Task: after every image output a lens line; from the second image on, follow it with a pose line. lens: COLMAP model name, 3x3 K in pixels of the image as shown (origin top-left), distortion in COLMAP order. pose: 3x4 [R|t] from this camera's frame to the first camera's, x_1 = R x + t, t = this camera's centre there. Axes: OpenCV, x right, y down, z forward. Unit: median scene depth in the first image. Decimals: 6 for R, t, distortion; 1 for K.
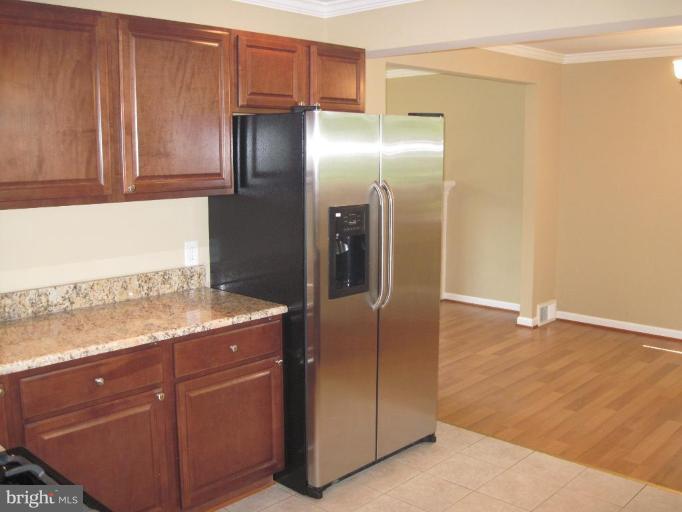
lens RADIAL K [[700.1, 0, 341.0], [0, 700.1, 256.0], [0, 0, 1]] dist [-0.113983, 0.022562]
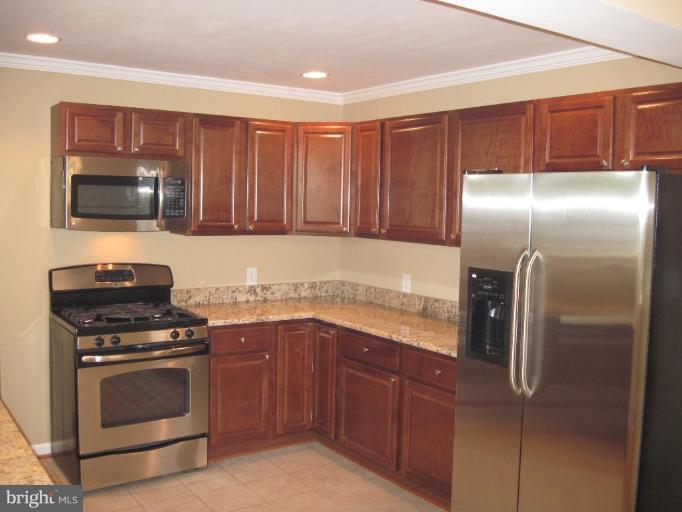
lens RADIAL K [[700.1, 0, 341.0], [0, 700.1, 256.0], [0, 0, 1]] dist [-0.113983, 0.022562]
pose [[-0.208580, 0.071968, -0.975354, 1.095724], [-0.168999, 0.979634, 0.108424, -0.176458], [0.963293, 0.187448, -0.192170, 1.086685]]
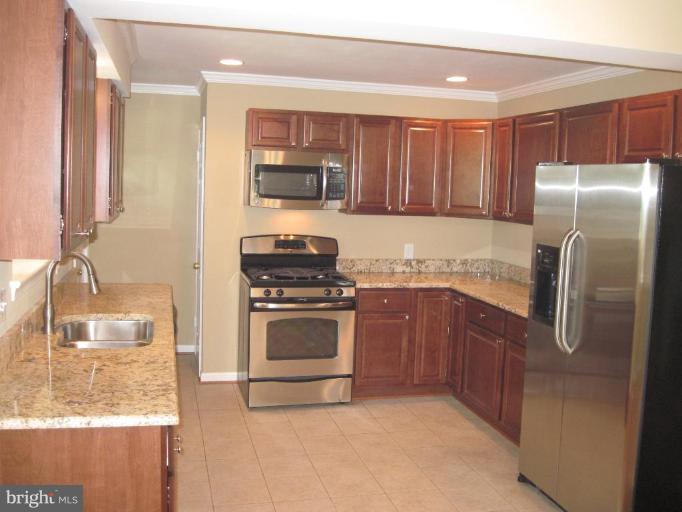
lens RADIAL K [[700.1, 0, 341.0], [0, 700.1, 256.0], [0, 0, 1]] dist [-0.113983, 0.022562]
pose [[-0.543477, 0.071363, -0.836385, 1.267165], [-0.157623, 0.969981, 0.185183, -0.234471], [0.824493, 0.232476, -0.515913, 1.444001]]
